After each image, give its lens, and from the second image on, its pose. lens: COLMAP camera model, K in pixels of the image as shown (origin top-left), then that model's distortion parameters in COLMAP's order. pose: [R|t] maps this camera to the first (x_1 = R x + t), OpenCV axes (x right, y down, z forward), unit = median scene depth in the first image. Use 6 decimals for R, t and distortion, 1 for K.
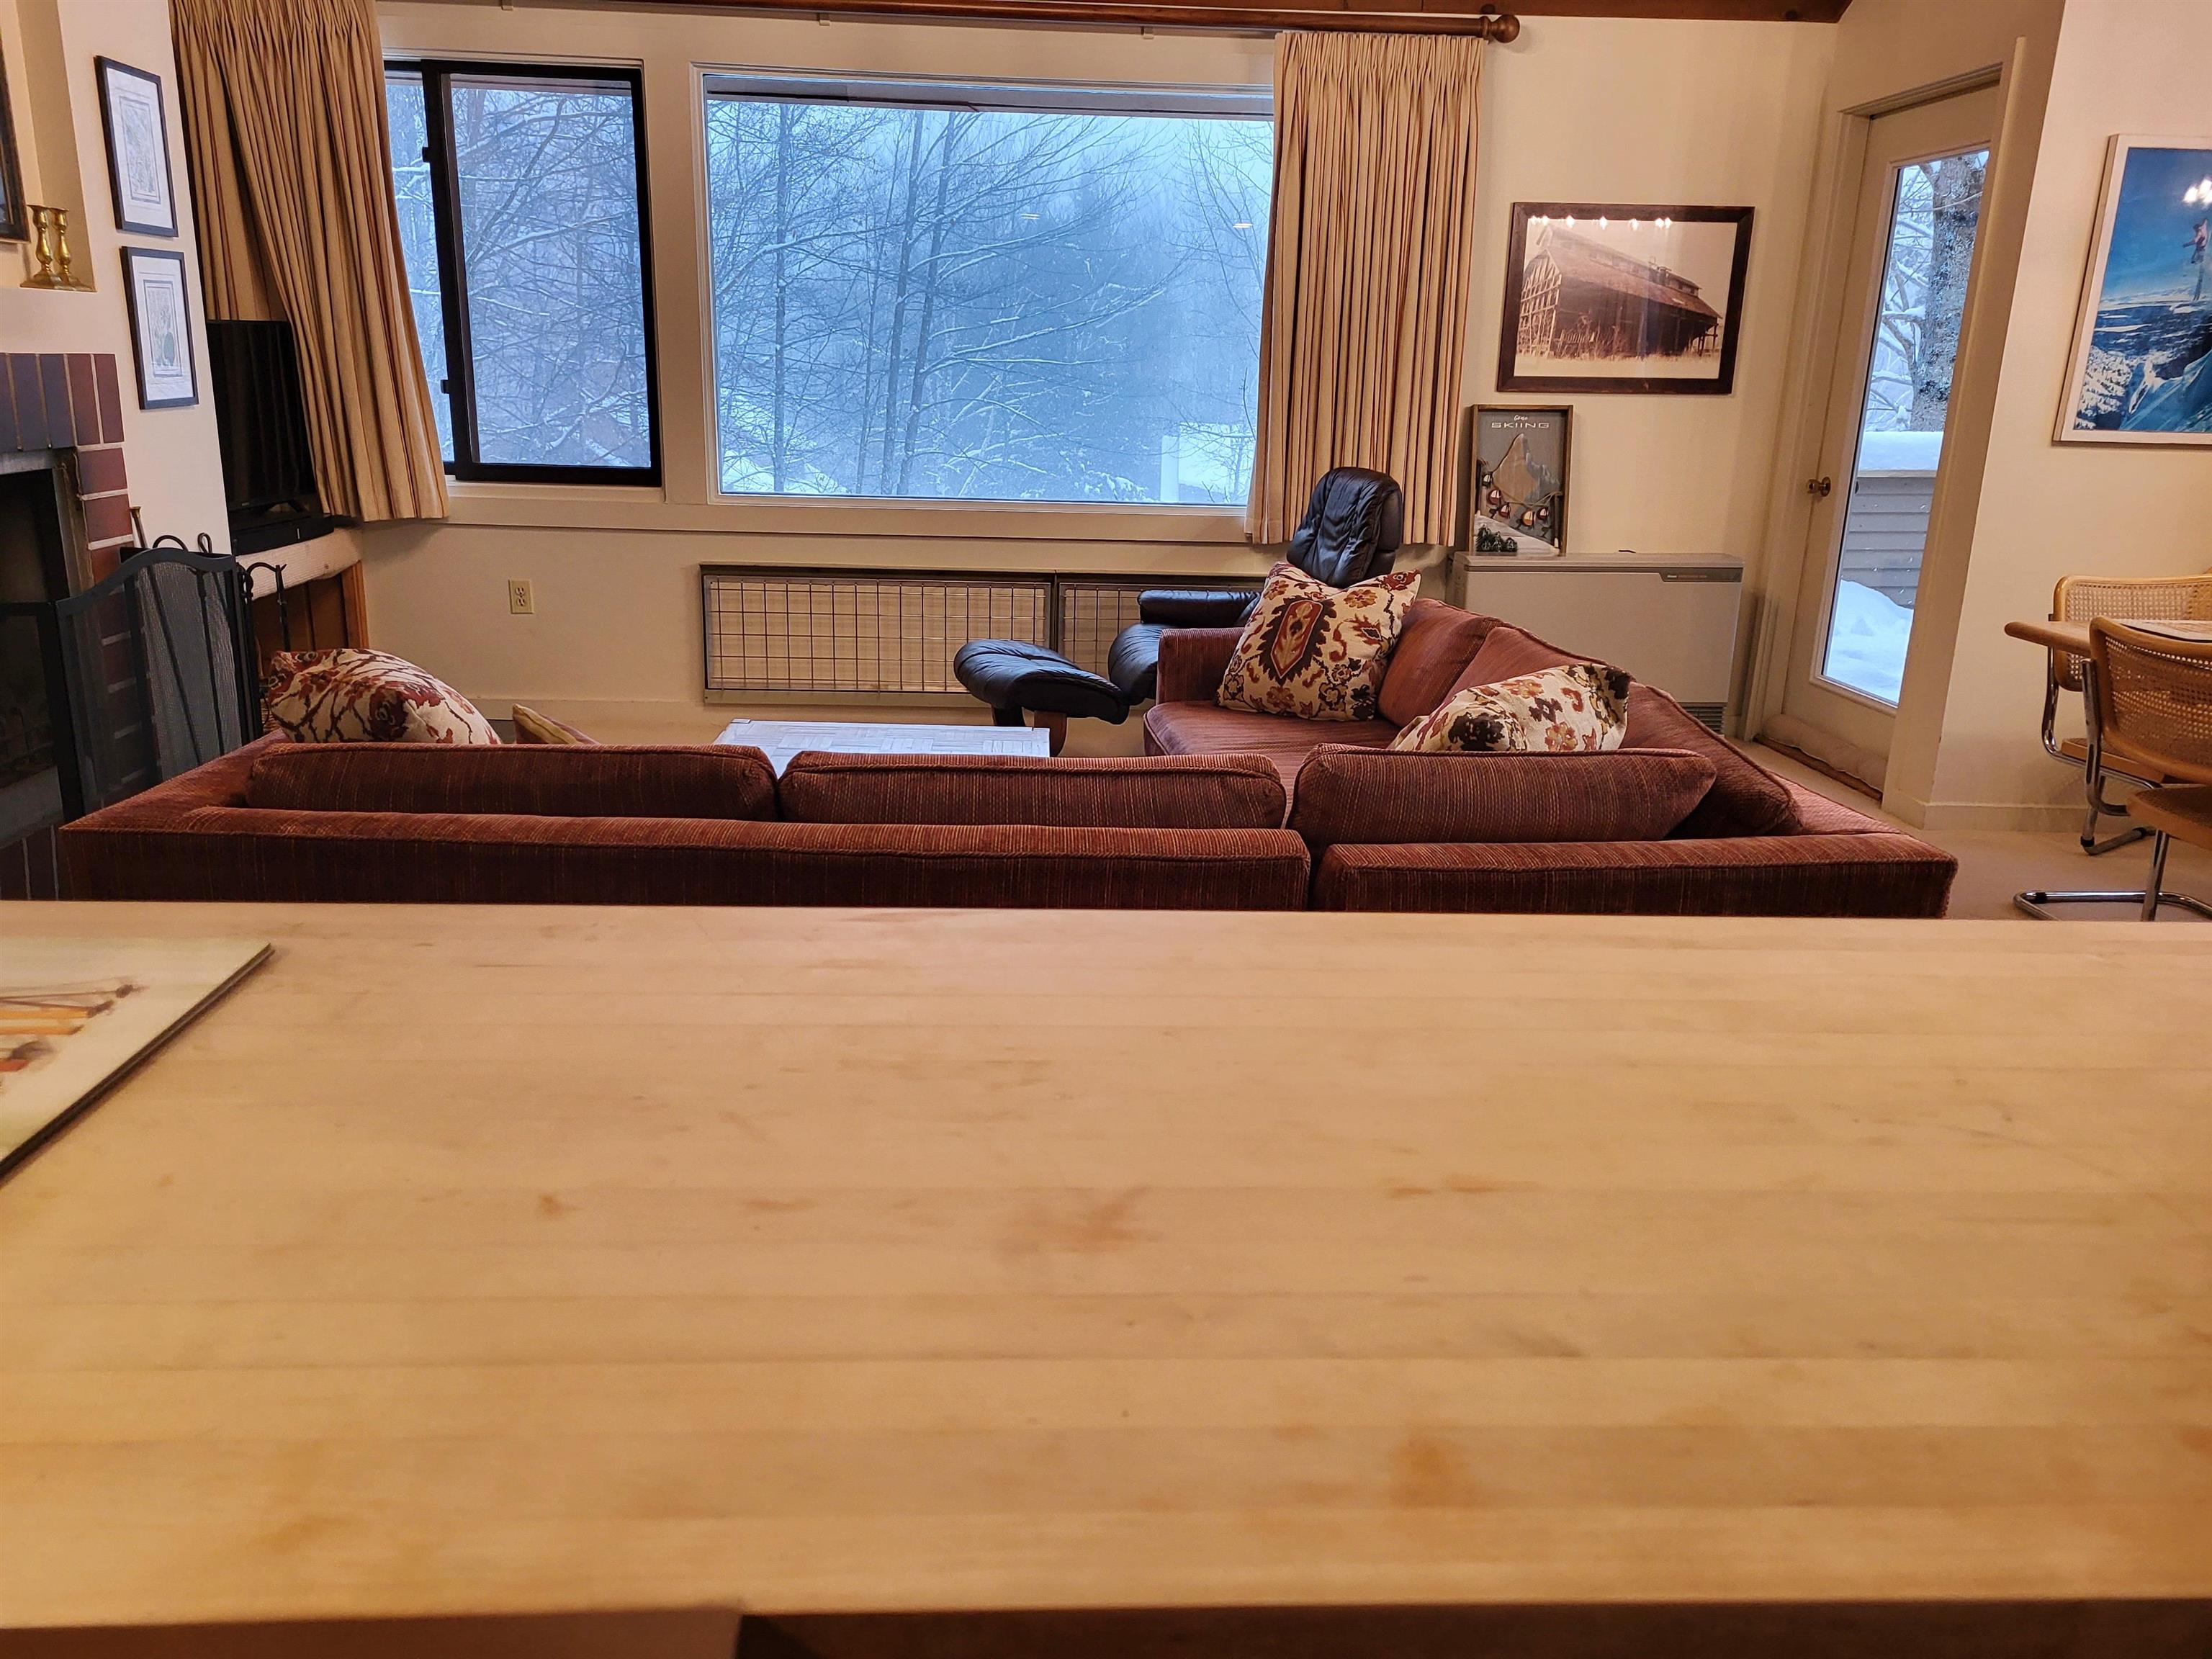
lens RADIAL K [[1667.7, 0, 1091.0], [0, 1667.7, 815.8], [0, 0, 1]] dist [0.063423, -0.048597]
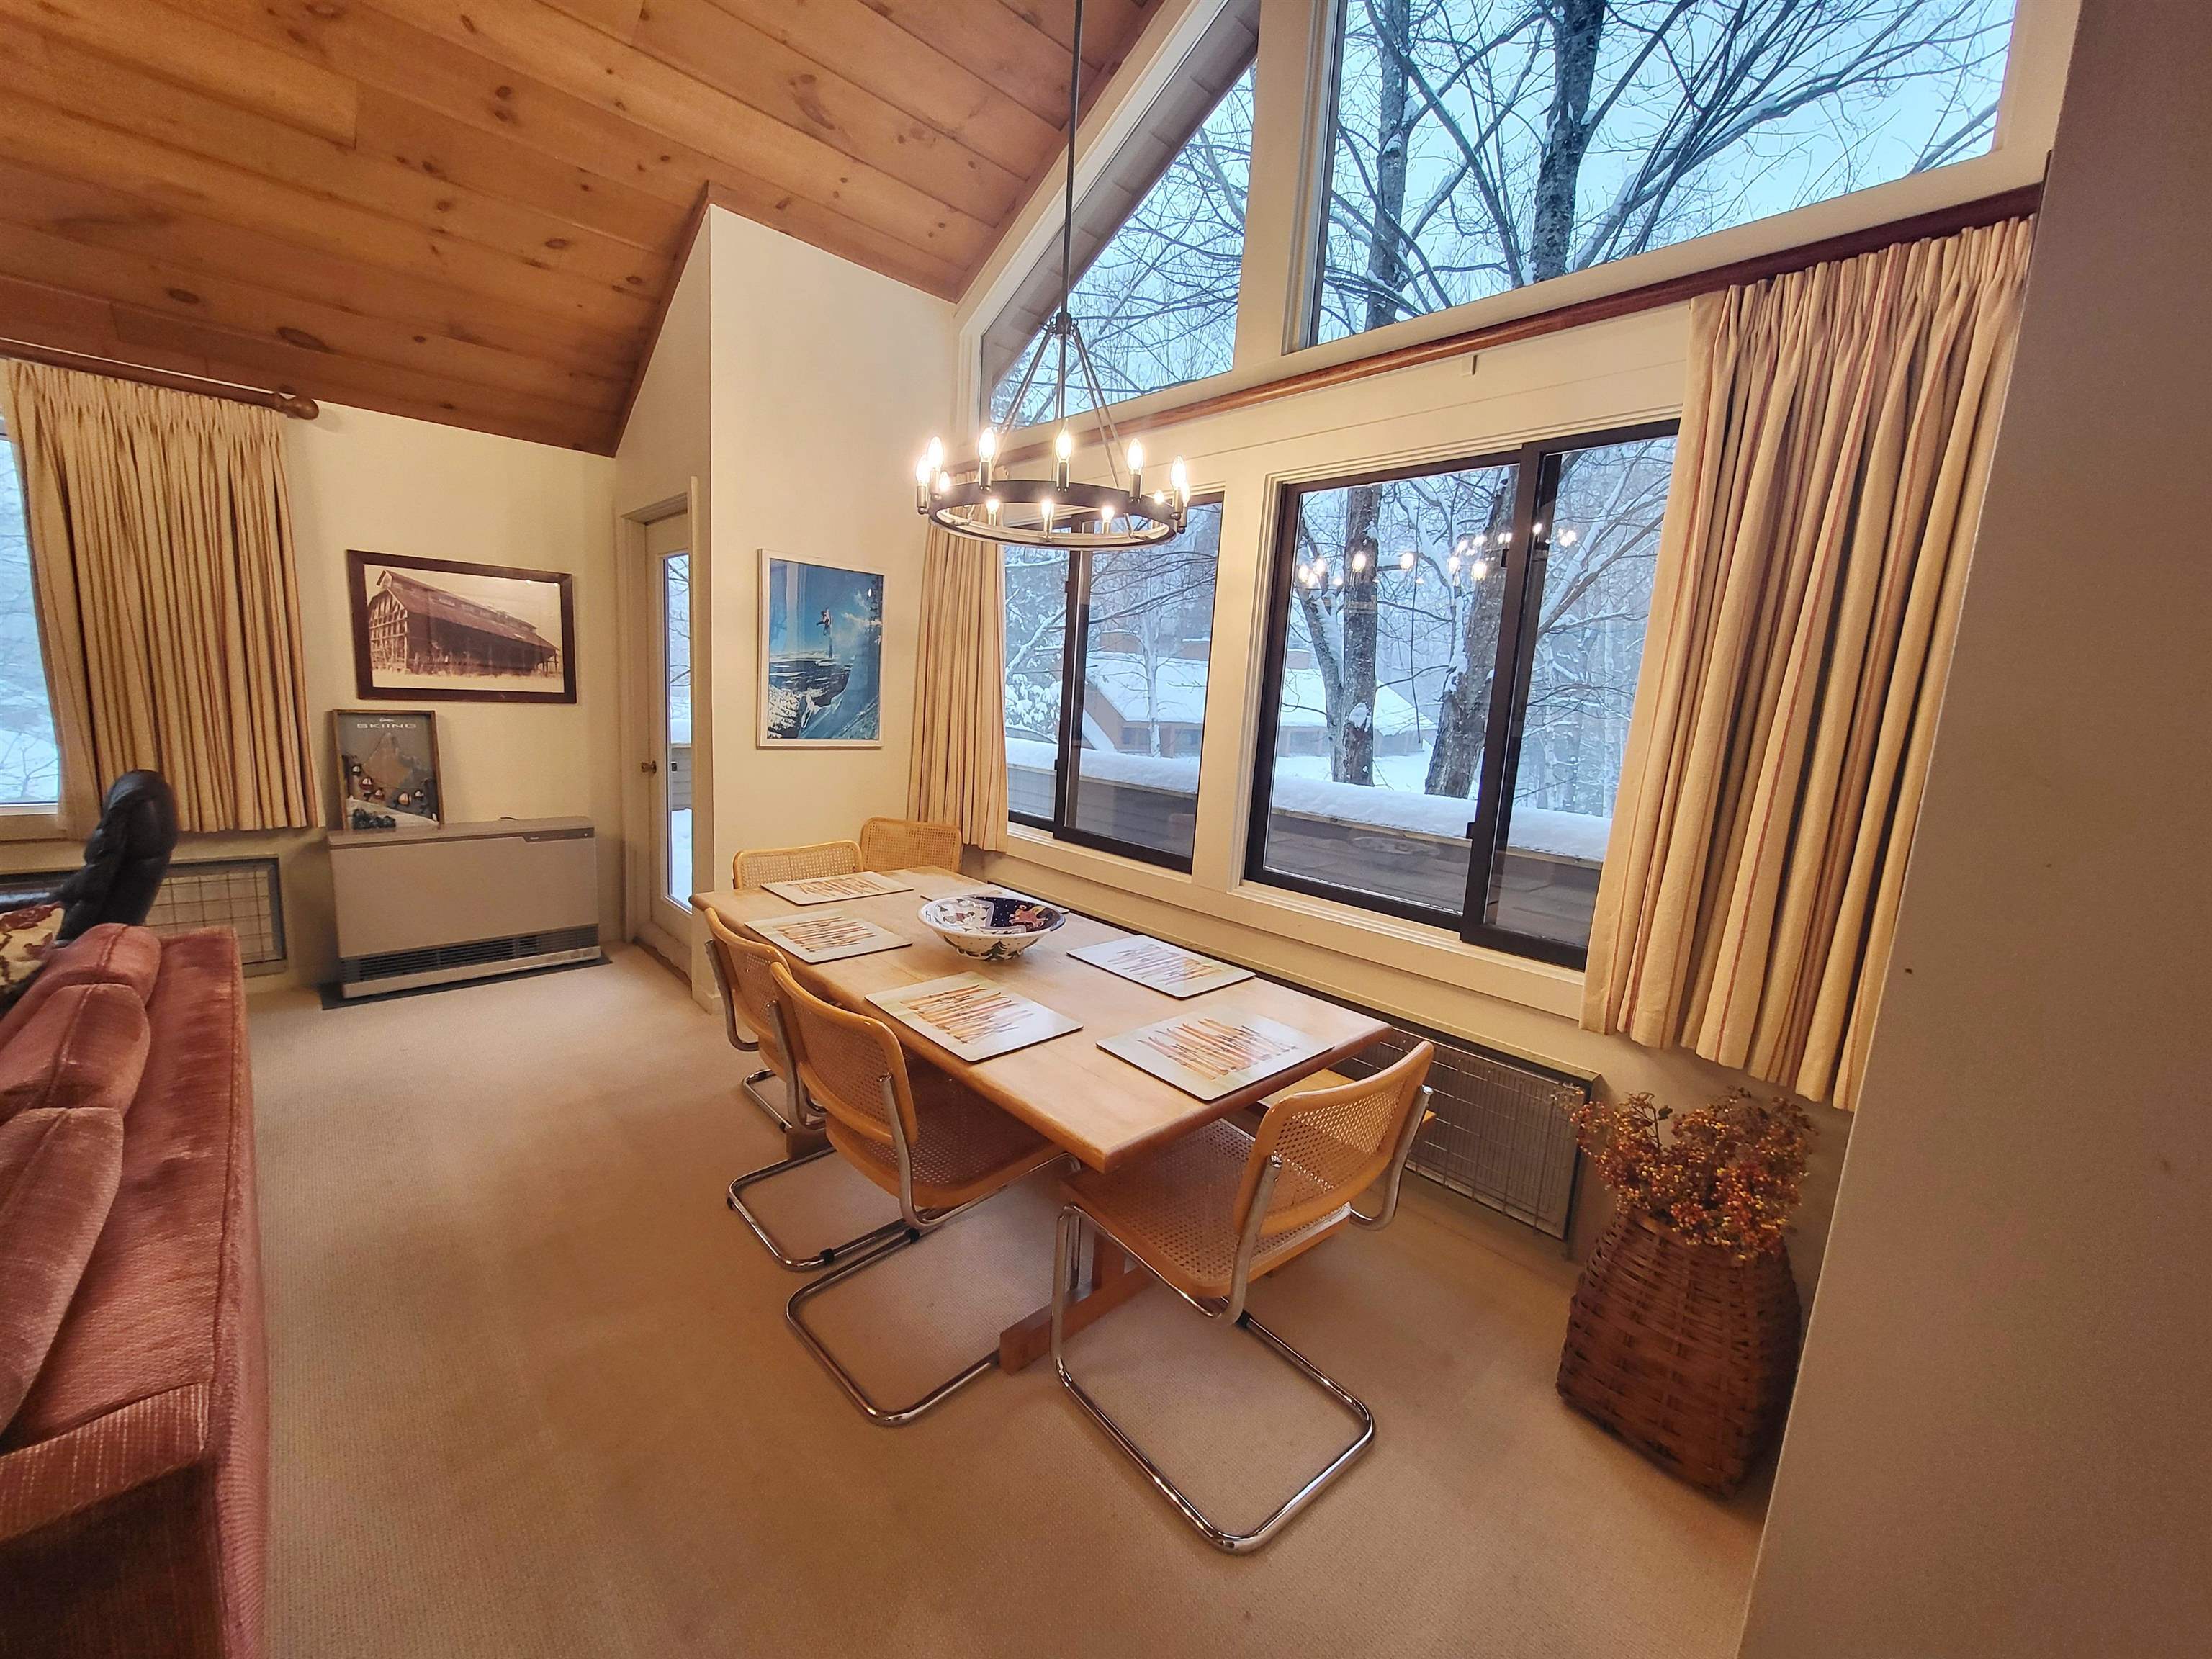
lens RADIAL K [[867.9, 0, 1086.6], [0, 867.9, 822.3], [0, 0, 1]] dist [-0.007596, 0.002662]
pose [[0.773797, -0.078801, 0.628513, 0.251036], [0.128053, 0.991205, -0.033379, -0.075329], [-0.620356, 0.106311, 0.777082, 0.193718]]
